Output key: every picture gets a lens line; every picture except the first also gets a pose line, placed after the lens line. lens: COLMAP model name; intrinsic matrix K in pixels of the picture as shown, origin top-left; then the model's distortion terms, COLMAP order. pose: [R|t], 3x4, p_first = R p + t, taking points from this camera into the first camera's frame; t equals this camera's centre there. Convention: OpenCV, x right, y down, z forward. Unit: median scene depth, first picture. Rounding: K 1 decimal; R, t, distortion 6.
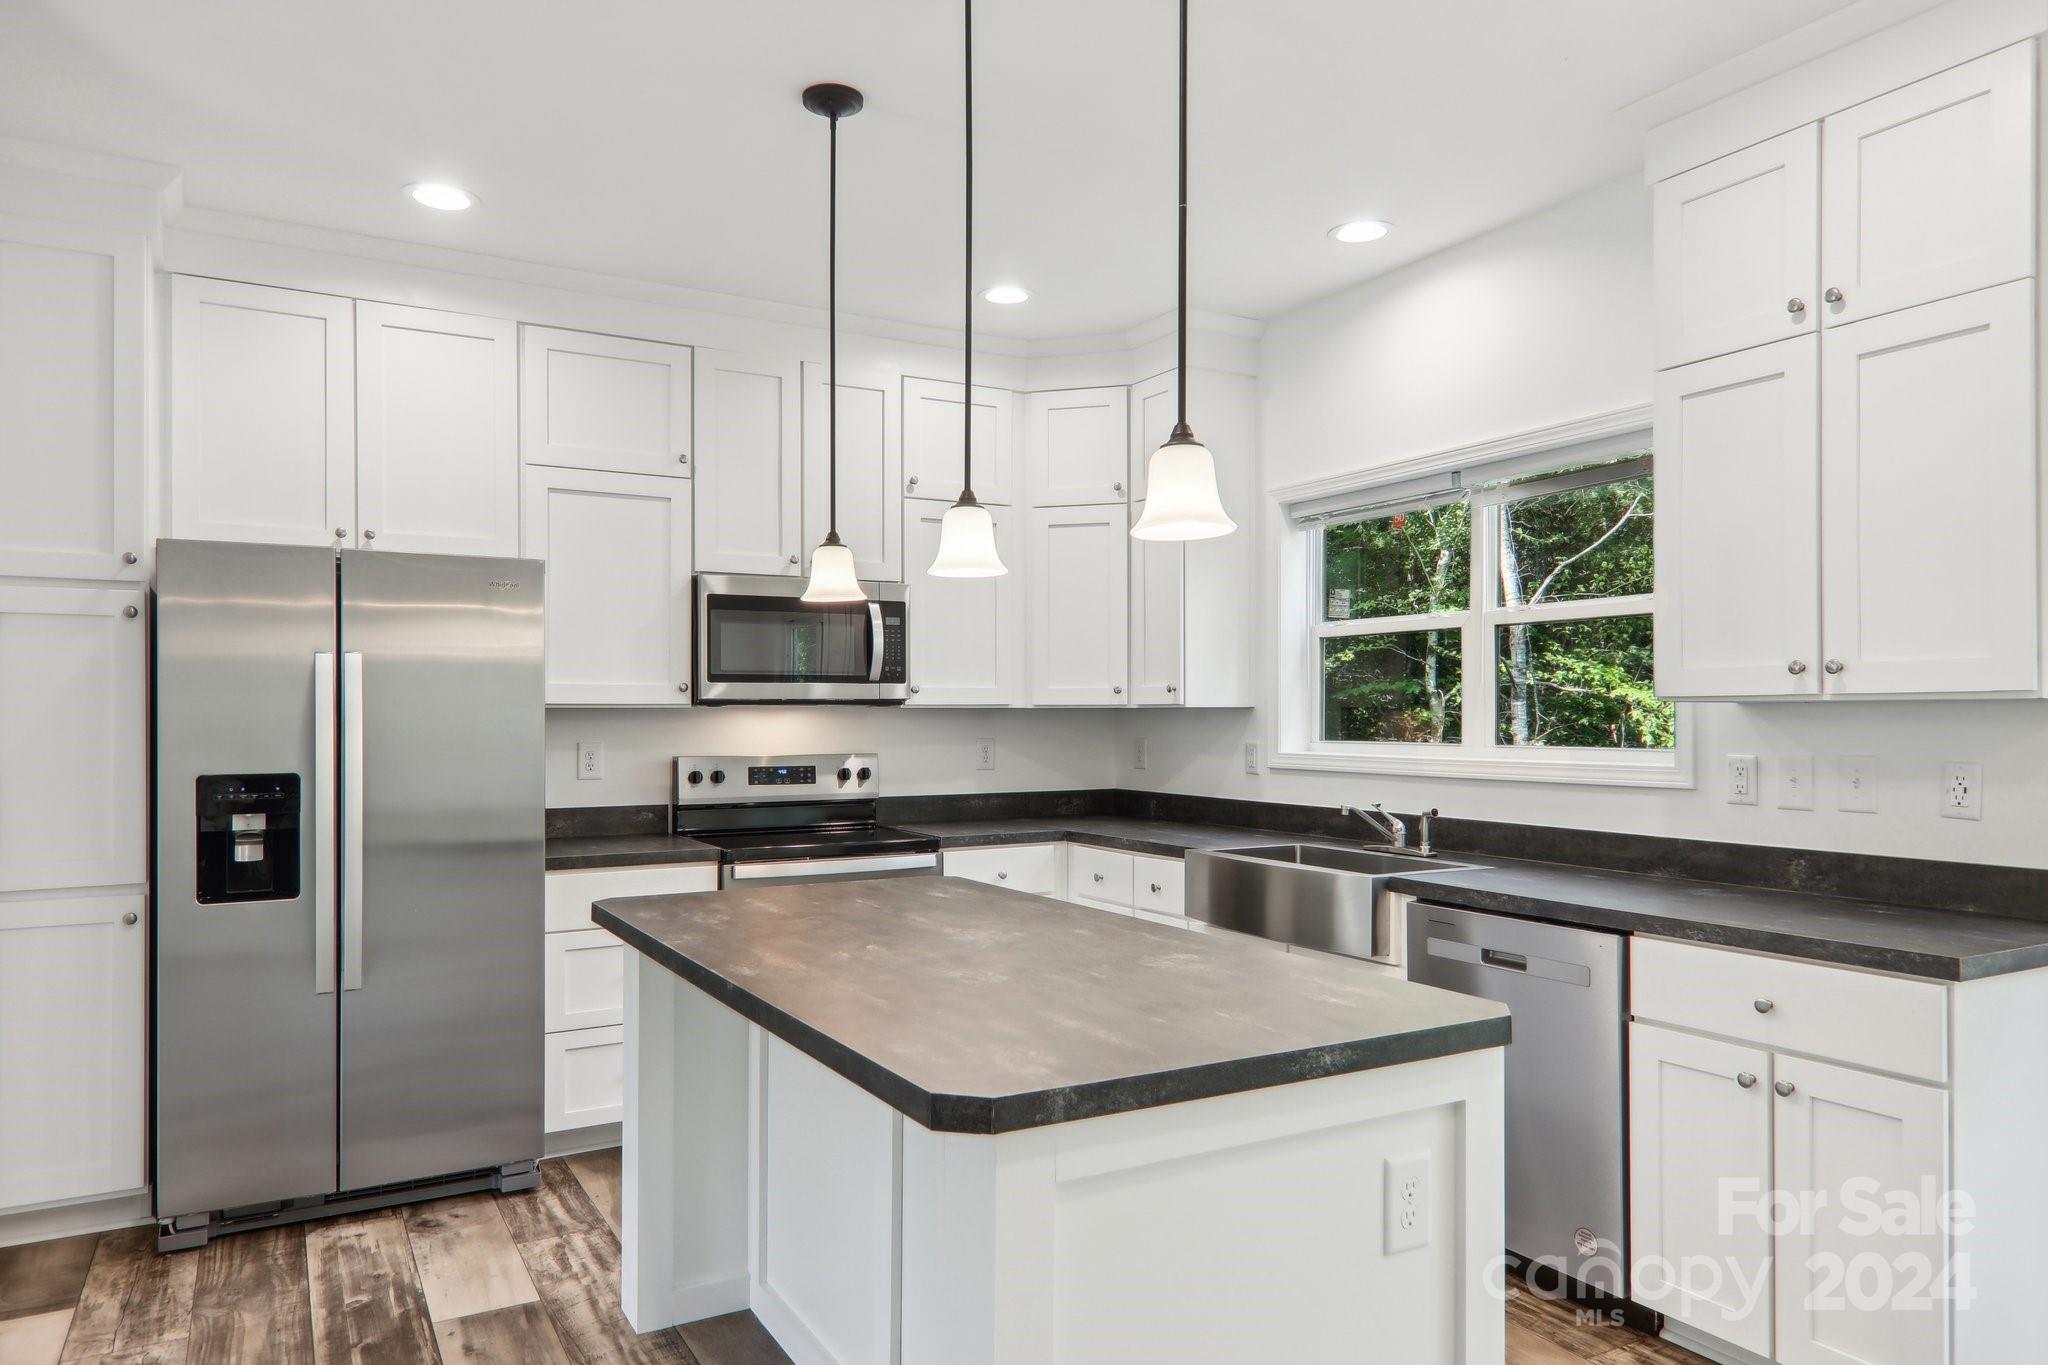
lens RADIAL K [[1311.3, 0, 1034.8], [0, 1311.3, 717.2], [0, 0, 1]] dist [0.012729, -0.005411]
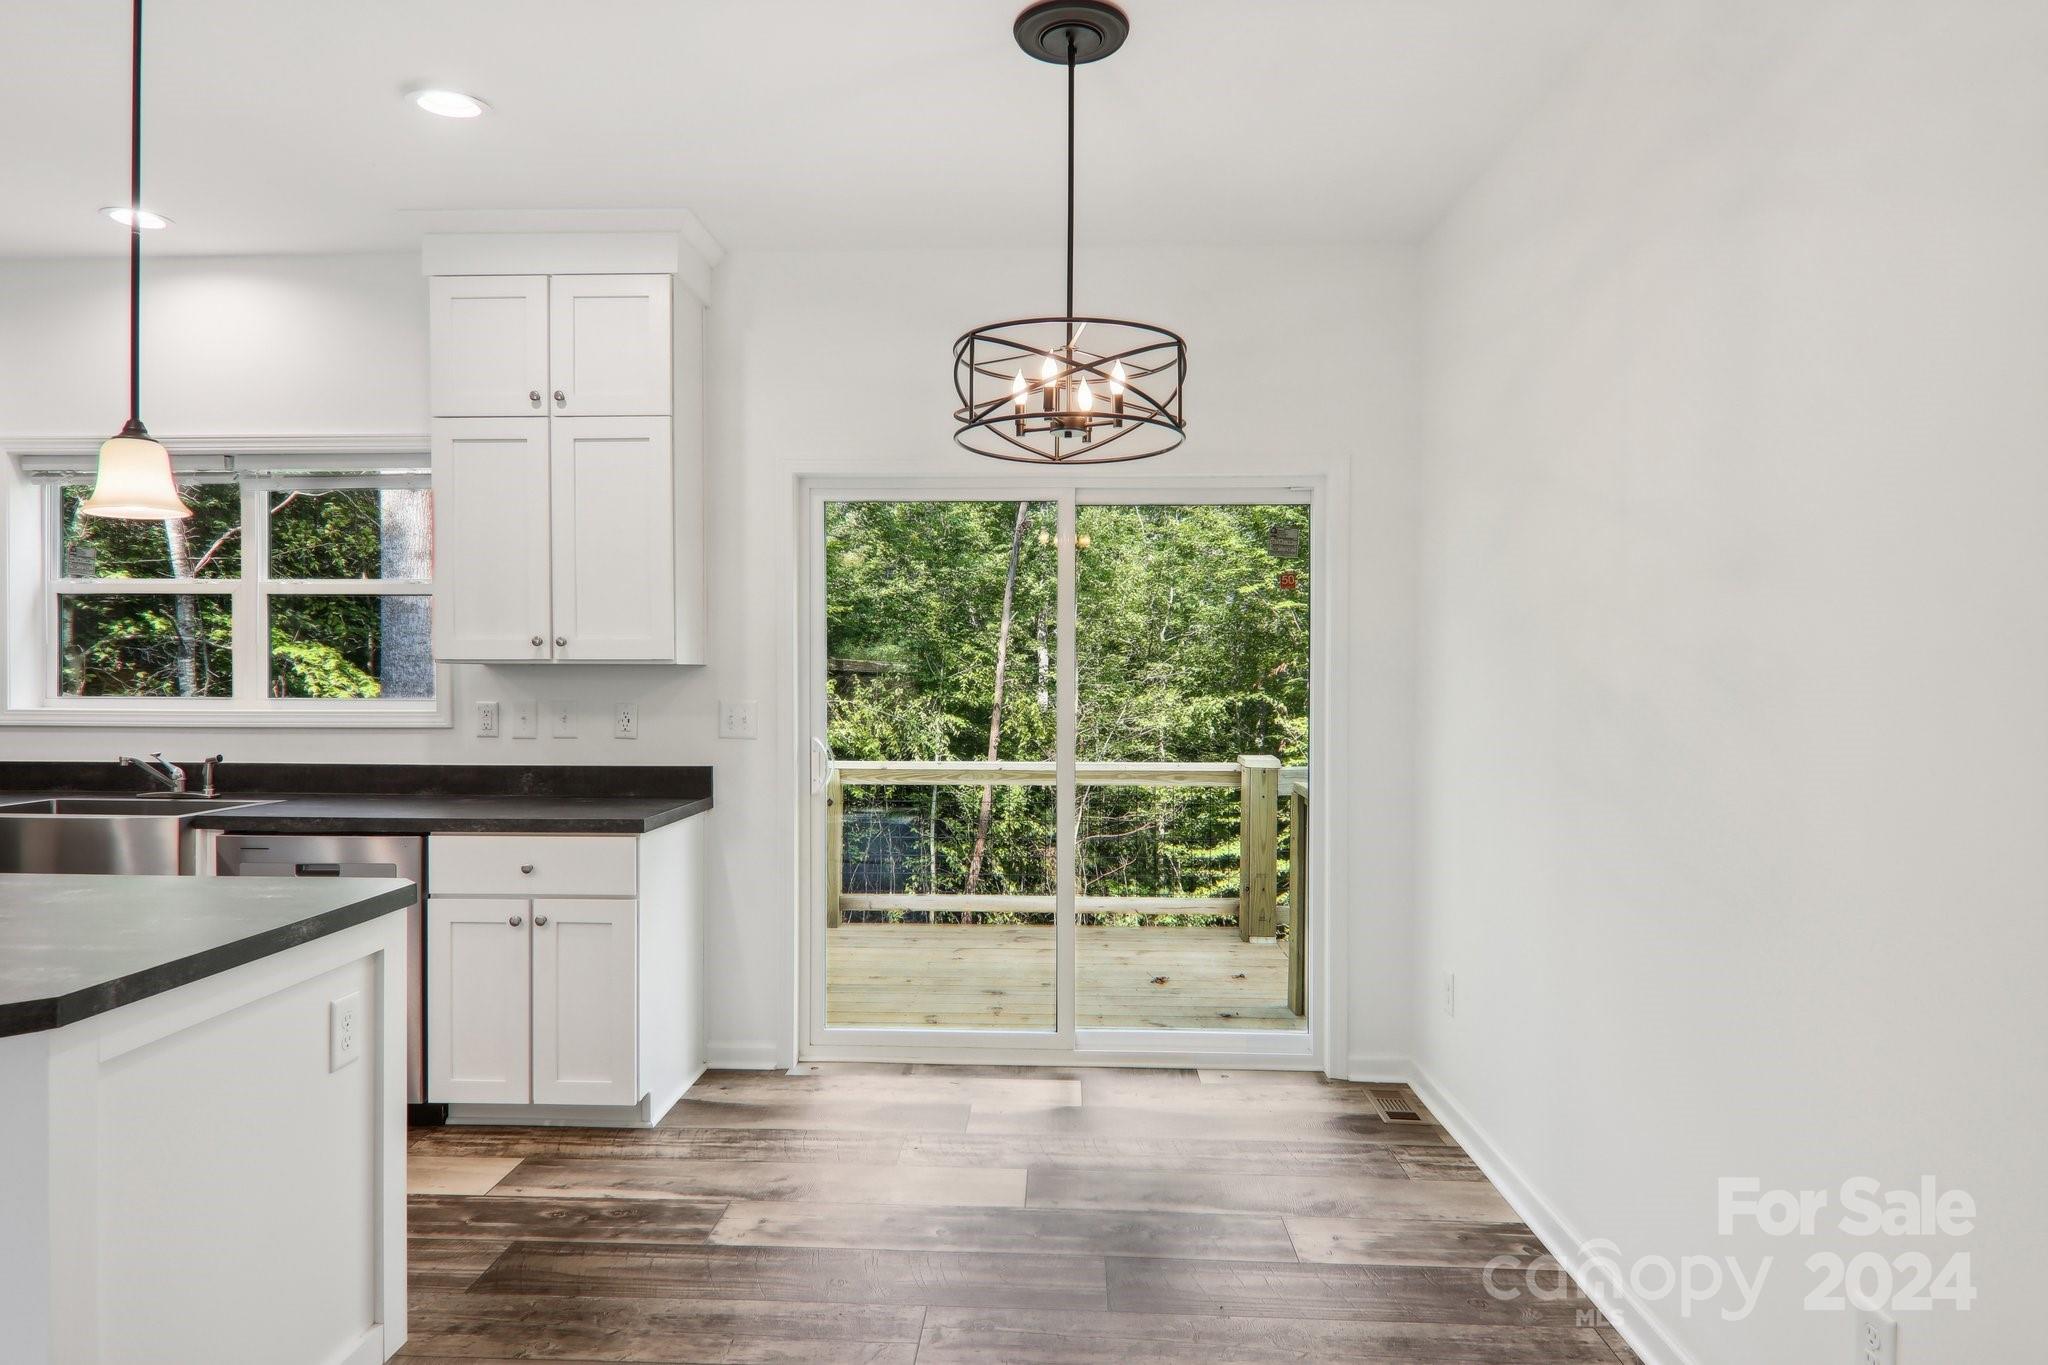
lens RADIAL K [[1143.7, 0, 1005.7], [0, 1143.7, 684.8], [0, 0, 1]] dist [0.010854, -0.016887]
pose [[0.534699, -0.004861, 0.845029, -0.166946], [-0.002842, 0.999967, 0.007550, 0.000191], [-0.845038, -0.006438, 0.534667, -0.099152]]
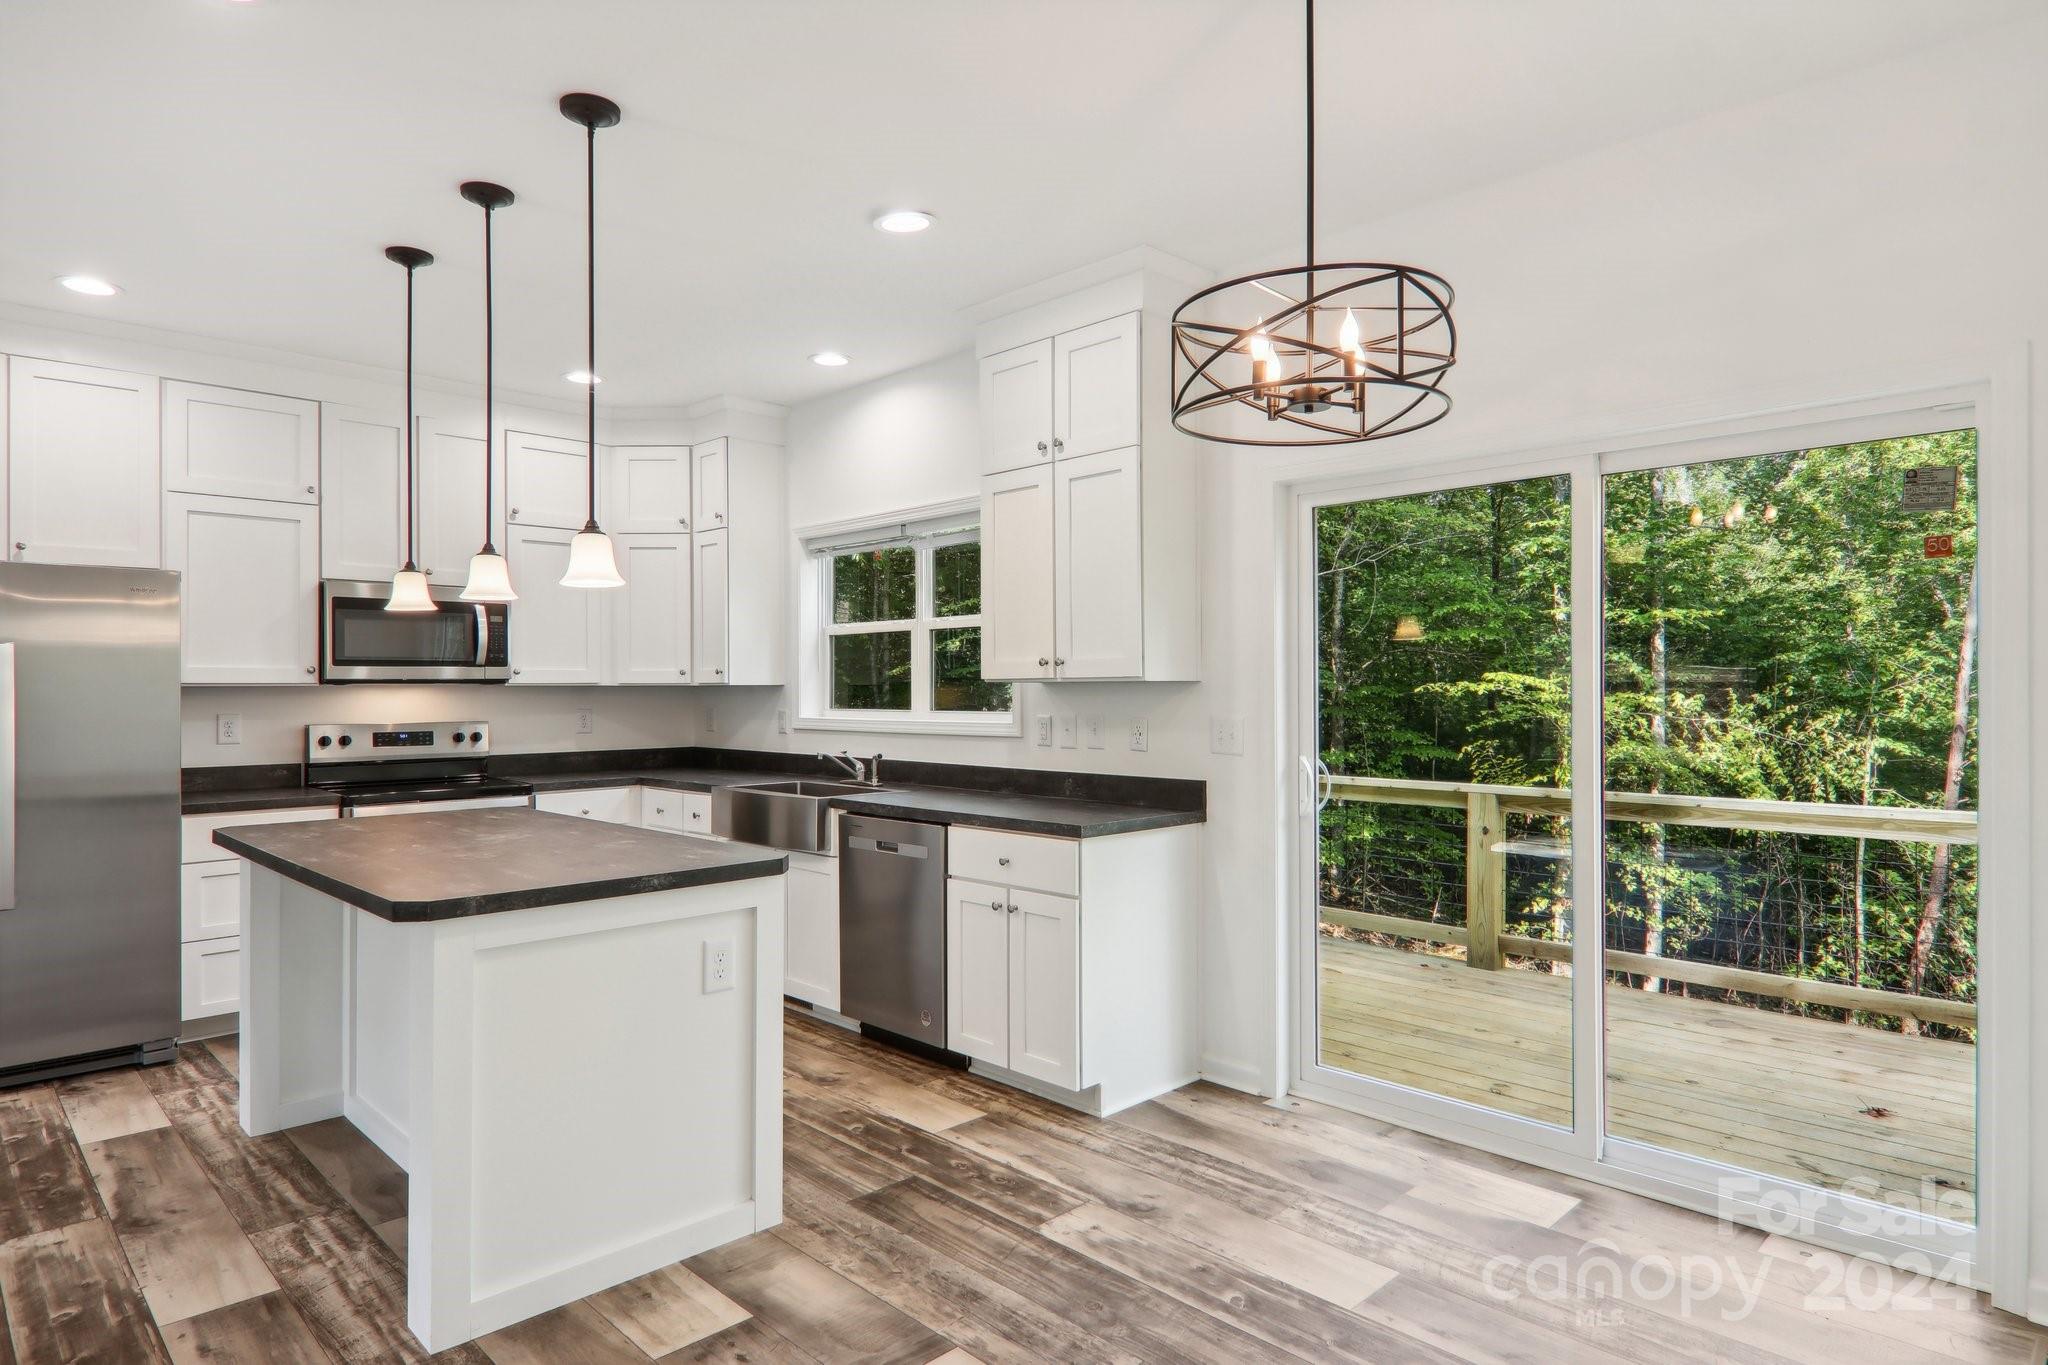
lens RADIAL K [[1143.7, 0, 1036.7], [0, 1143.7, 685.8], [0, 0, 1]] dist [0.010854, -0.016887]
pose [[0.965311, -0.001414, 0.261101, 0.140232], [0.002788, 0.999984, -0.004892, -0.000089], [-0.261090, 0.005450, 0.965299, -0.292943]]
